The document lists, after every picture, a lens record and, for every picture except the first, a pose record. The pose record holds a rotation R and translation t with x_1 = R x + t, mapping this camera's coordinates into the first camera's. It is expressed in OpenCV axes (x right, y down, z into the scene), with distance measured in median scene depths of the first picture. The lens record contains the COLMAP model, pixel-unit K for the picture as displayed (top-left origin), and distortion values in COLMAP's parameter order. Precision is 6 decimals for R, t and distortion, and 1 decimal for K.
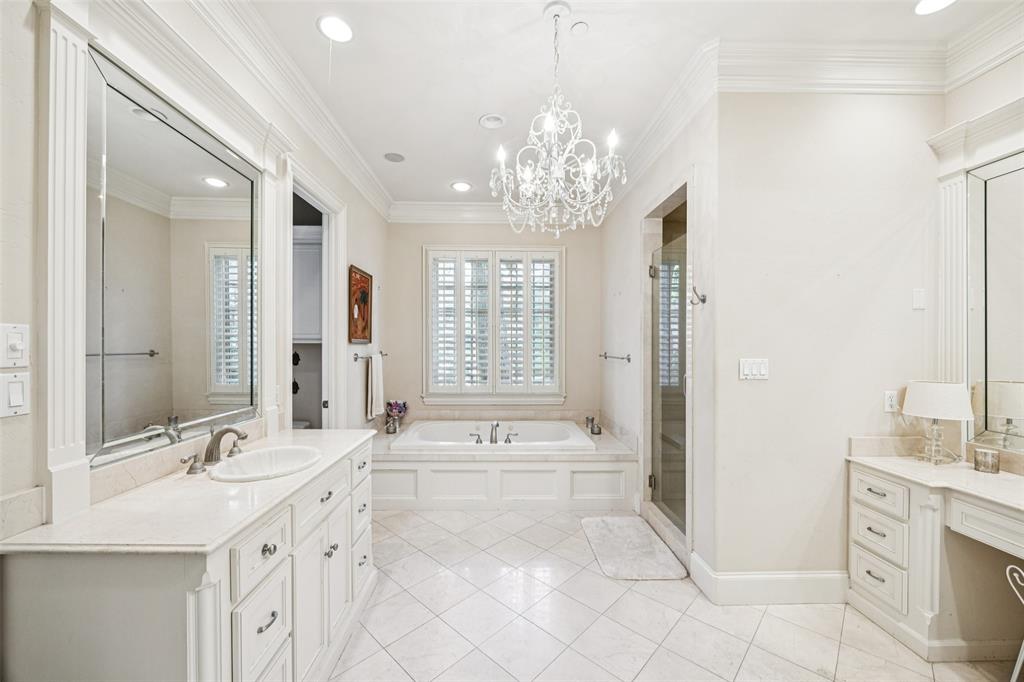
lens RADIAL K [[391.3, 0, 507.3], [0, 391.3, 344.8], [0, 0, 1]] dist [-0.000033, -0.000136]
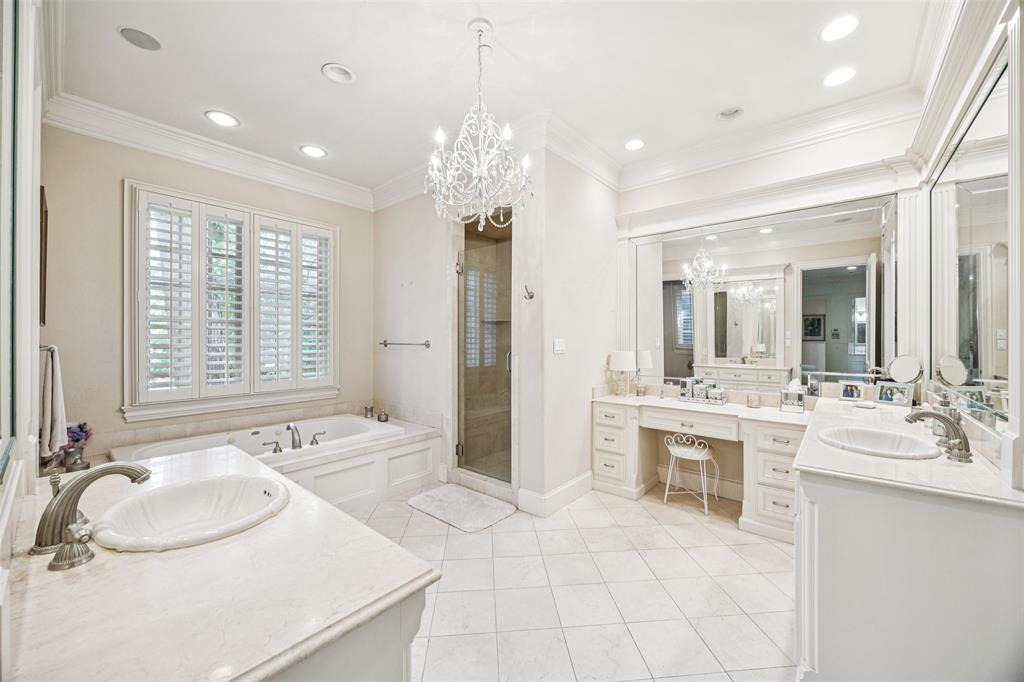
lens RADIAL K [[391.3, 0, 508.5], [0, 391.3, 336.8], [0, 0, 1]] dist [-0.000033, -0.000136]
pose [[0.661903, -0.000195, 0.749589, -0.396334], [0.003596, 0.999989, -0.002915, 0.020241], [-0.749581, 0.004625, 0.661897, 0.123024]]
